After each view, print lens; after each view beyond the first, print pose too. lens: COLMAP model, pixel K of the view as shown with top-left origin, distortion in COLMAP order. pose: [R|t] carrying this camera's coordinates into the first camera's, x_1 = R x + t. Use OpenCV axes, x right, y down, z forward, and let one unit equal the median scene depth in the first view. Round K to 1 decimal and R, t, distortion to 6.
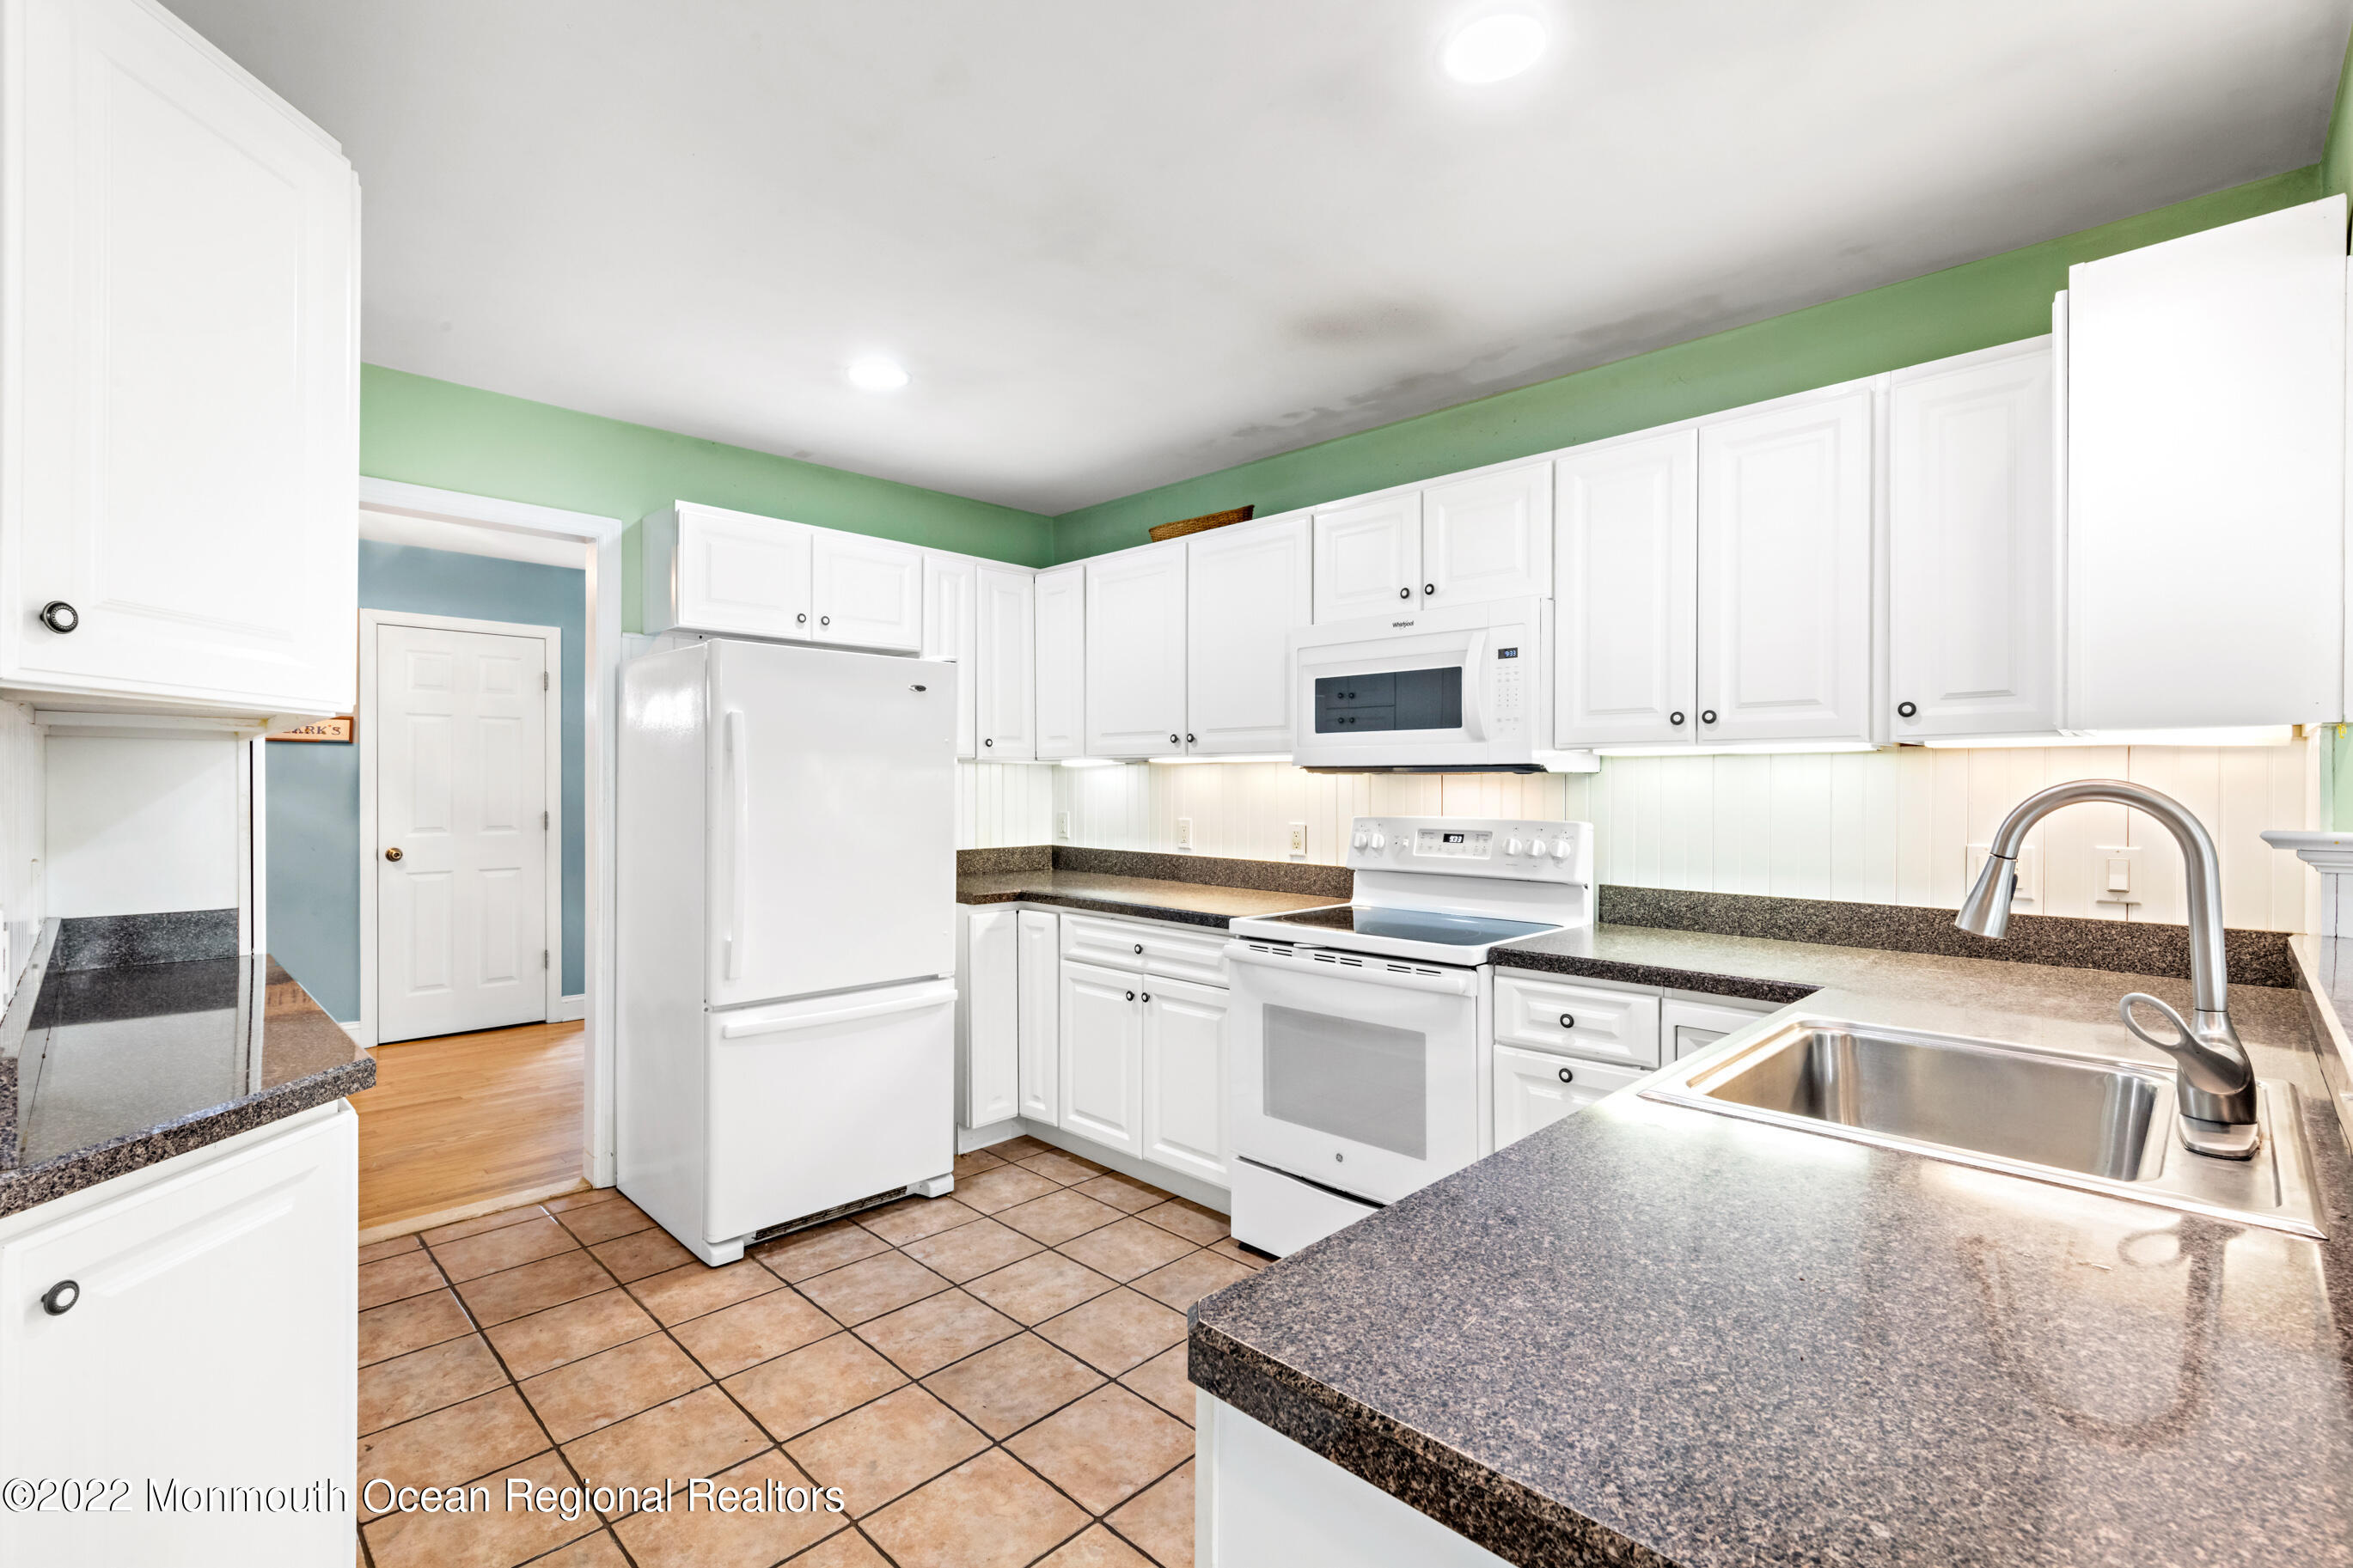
lens RADIAL K [[1049.2, 0, 1184.2], [0, 1049.2, 792.5], [0, 0, 1]] dist [0.004672, -0.000422]
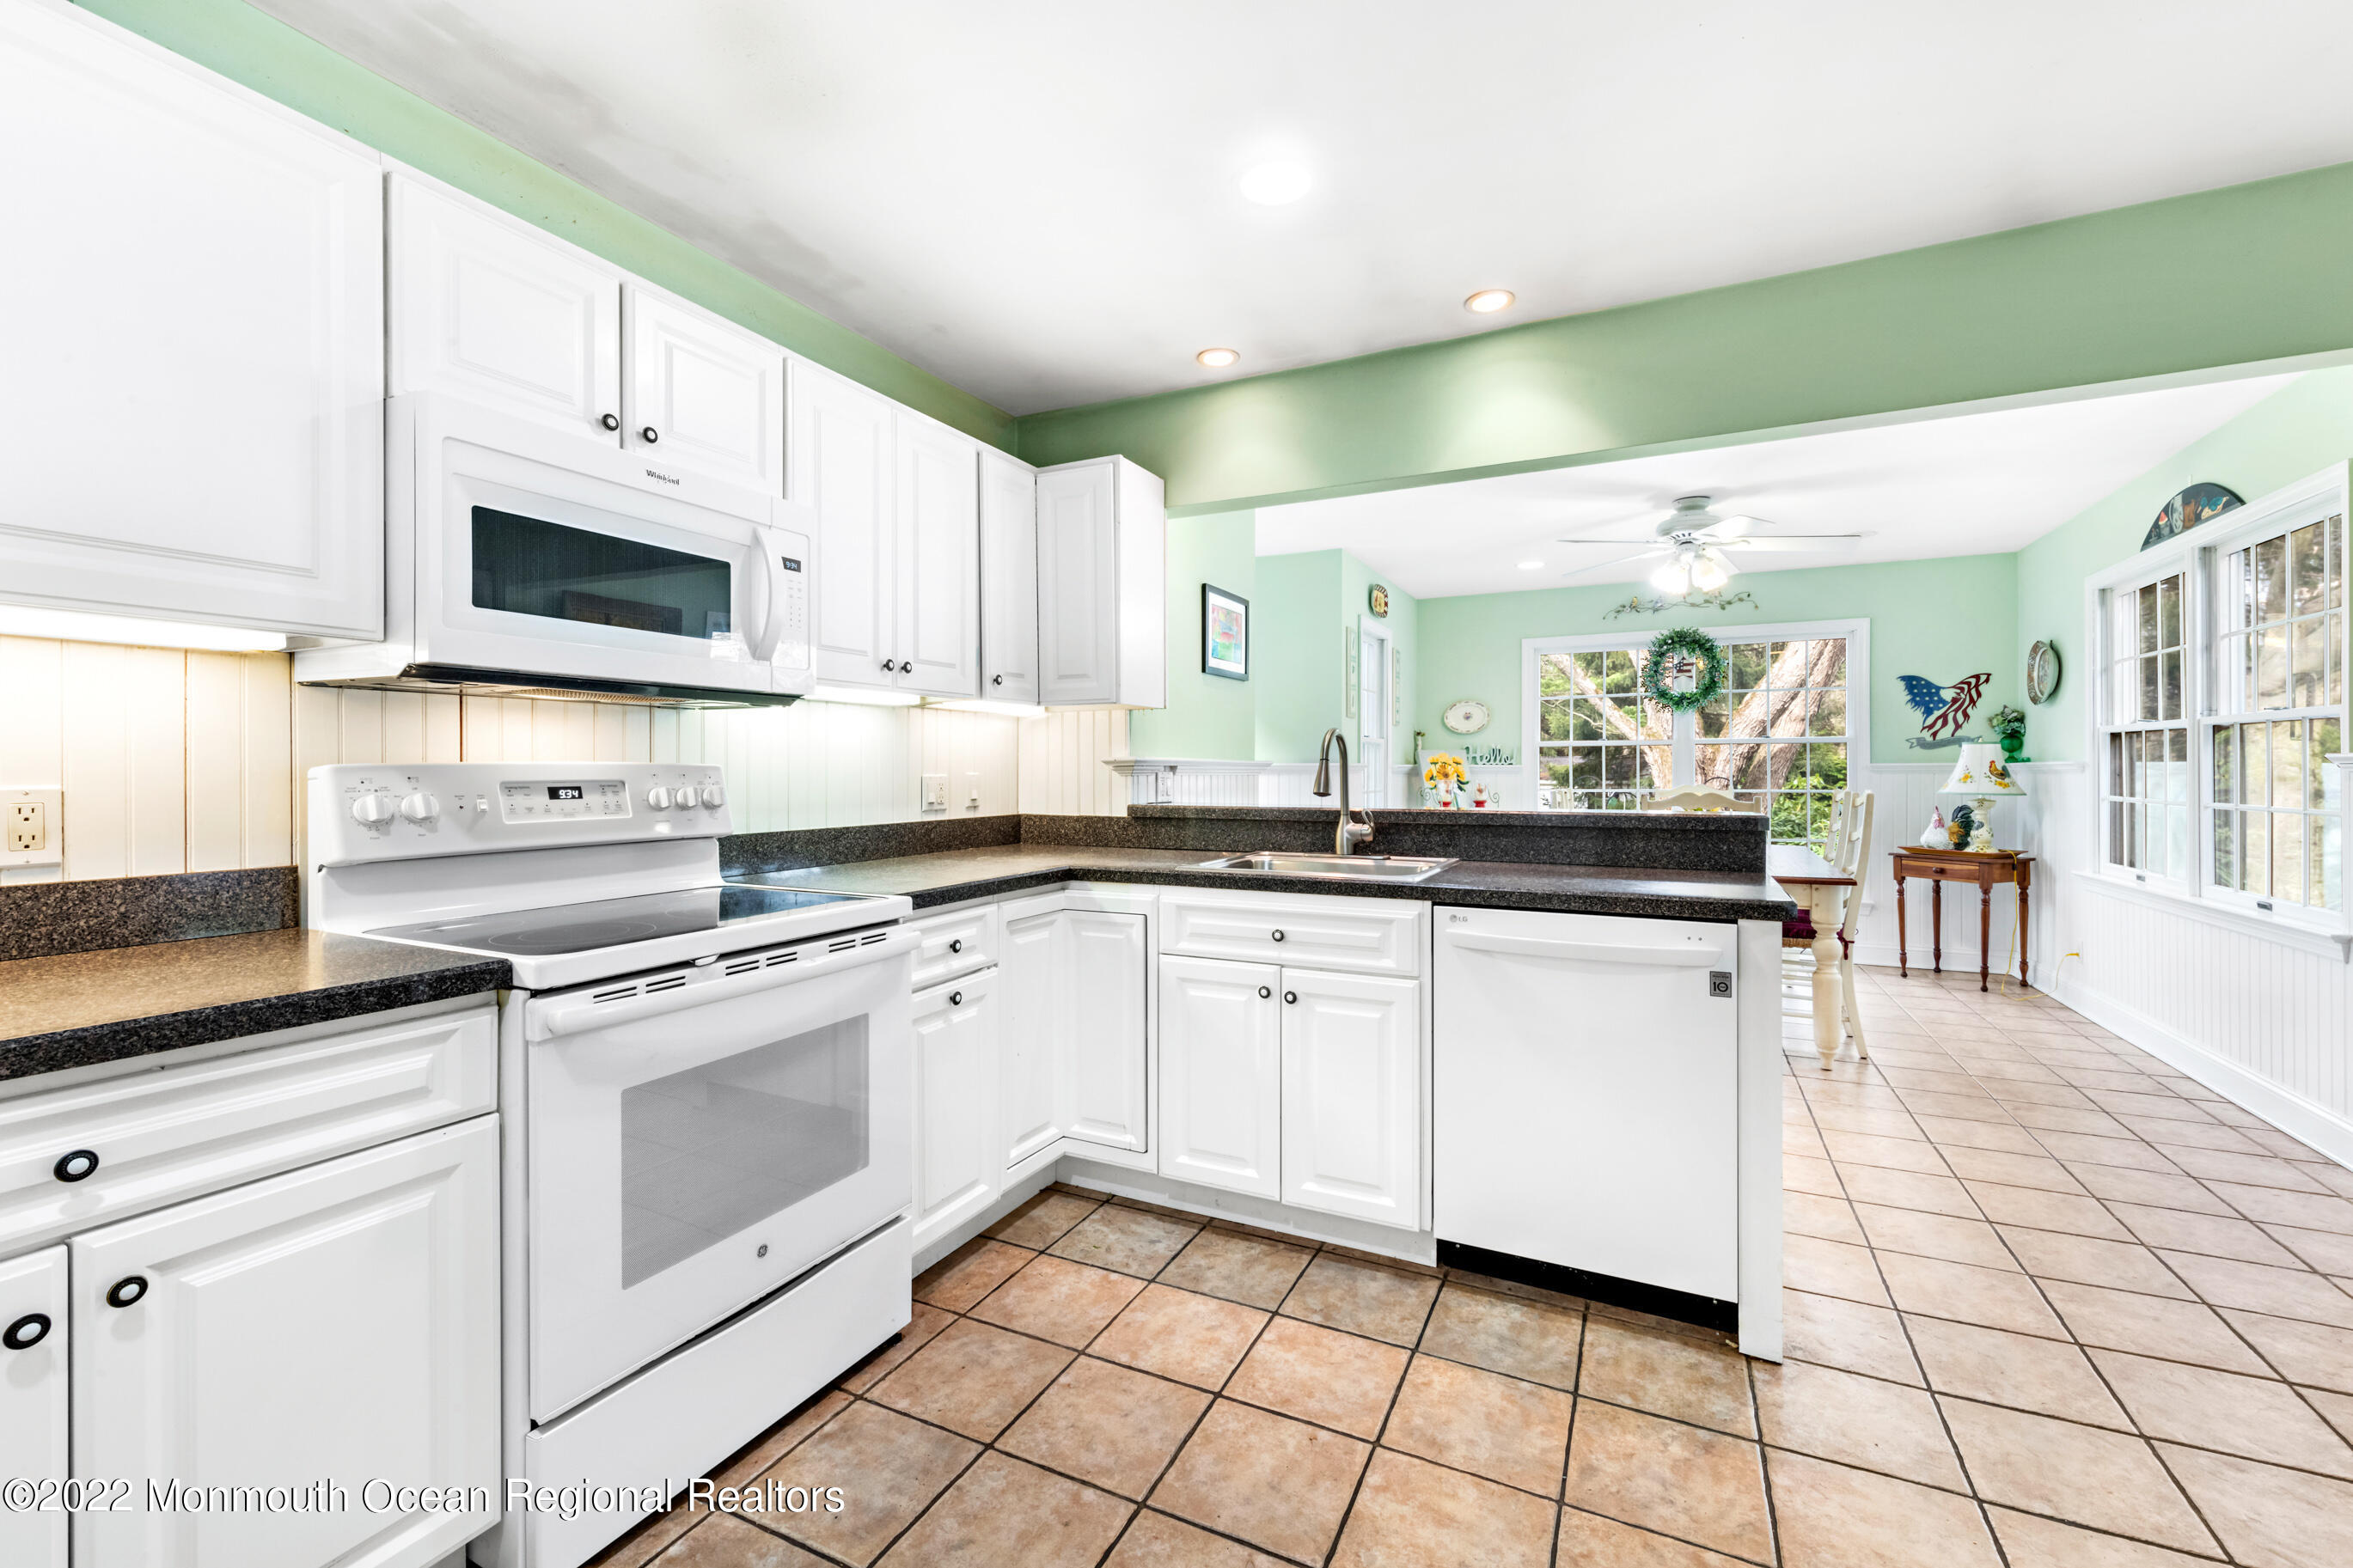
lens RADIAL K [[997.6, 0, 1202.1], [0, 997.6, 759.8], [0, 0, 1]] dist [0.006655, -0.000825]
pose [[-0.337359, 0.008993, 0.941333, -0.489750], [0.010063, 0.999932, -0.005946, 0.030089], [-0.941322, 0.007467, -0.337427, 0.828114]]
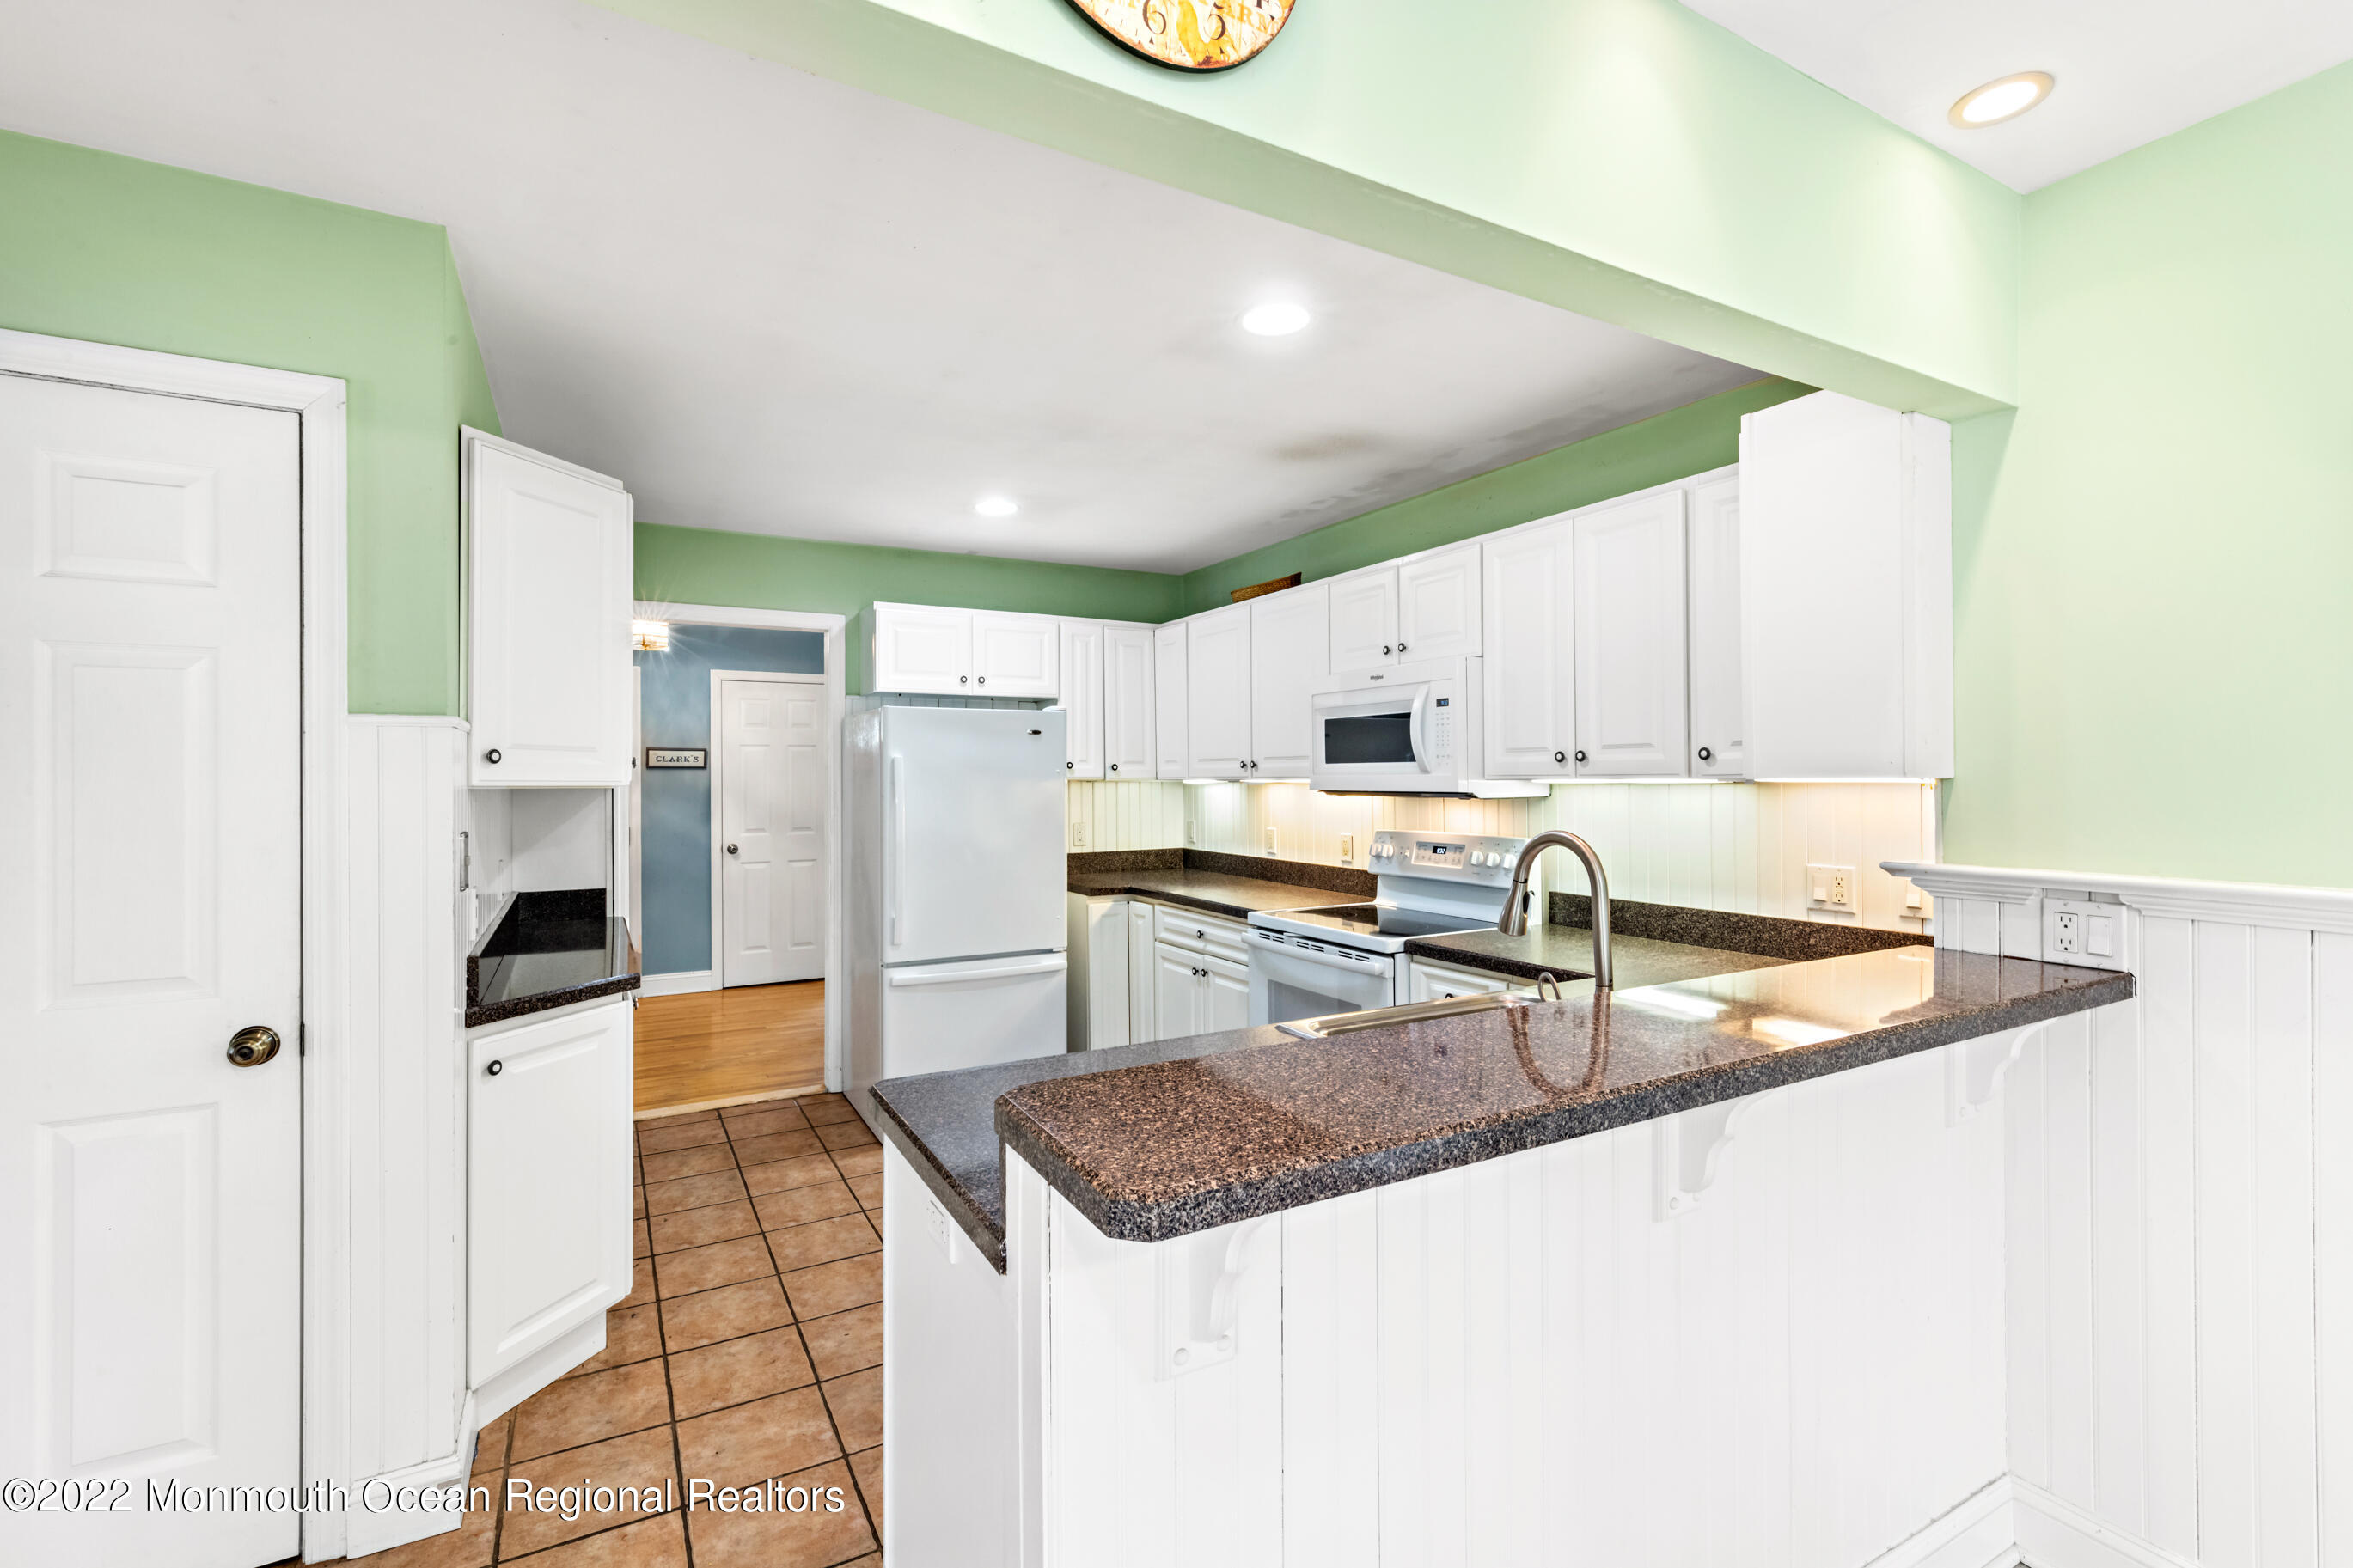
lens RADIAL K [[1049.2, 0, 1176.7], [0, 1049.2, 775.2], [0, 0, 1]] dist [0.004672, -0.000422]
pose [[0.958954, -0.009512, -0.283404, 0.308370], [0.007019, 0.999927, -0.009814, -0.032191], [0.283476, 0.007422, 0.958950, -0.234020]]
